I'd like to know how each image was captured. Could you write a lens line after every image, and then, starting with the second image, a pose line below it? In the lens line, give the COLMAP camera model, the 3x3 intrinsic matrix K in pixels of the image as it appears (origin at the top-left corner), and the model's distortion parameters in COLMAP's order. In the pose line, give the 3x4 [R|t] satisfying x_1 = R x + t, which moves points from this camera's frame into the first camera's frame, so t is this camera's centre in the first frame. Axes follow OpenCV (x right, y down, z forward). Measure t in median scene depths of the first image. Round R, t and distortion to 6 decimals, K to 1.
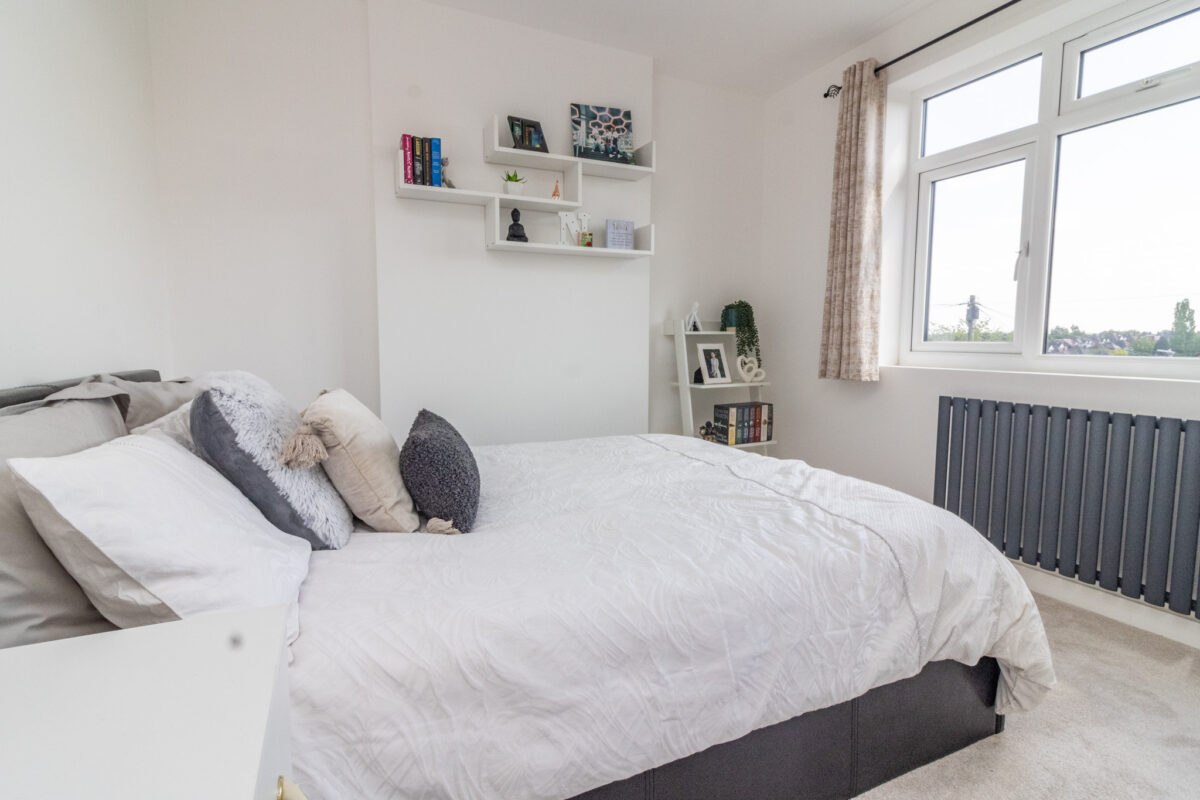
lens RADIAL K [[573.4, 0, 599.8], [0, 573.4, 390.3], [0, 0, 1]] dist [0.001897, 0.000273]
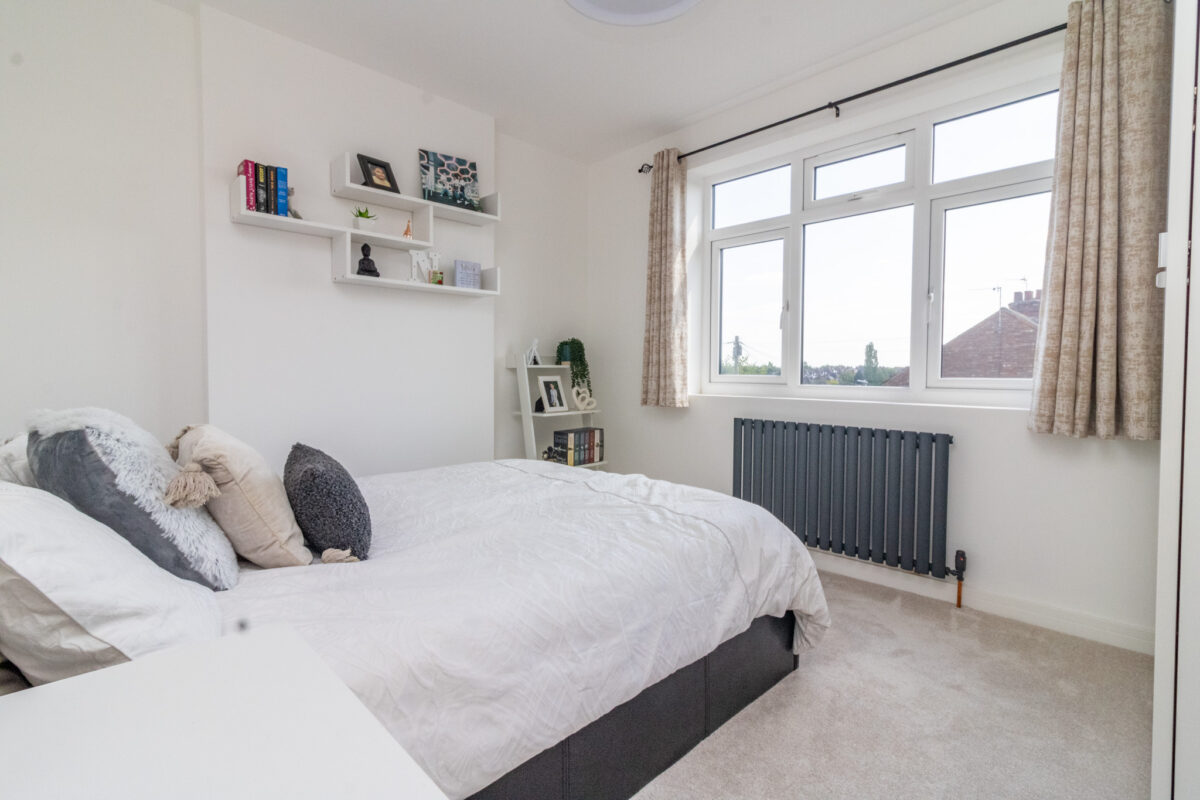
lens RADIAL K [[555.2, 0, 602.3], [0, 555.2, 390.3], [0, 0, 1]] dist [0.002372, 0.000772]
pose [[0.942545, -0.007687, 0.333991, -0.095206], [0.025417, 0.998488, -0.048749, 0.001548], [-0.333111, 0.054437, 0.941315, -0.060665]]
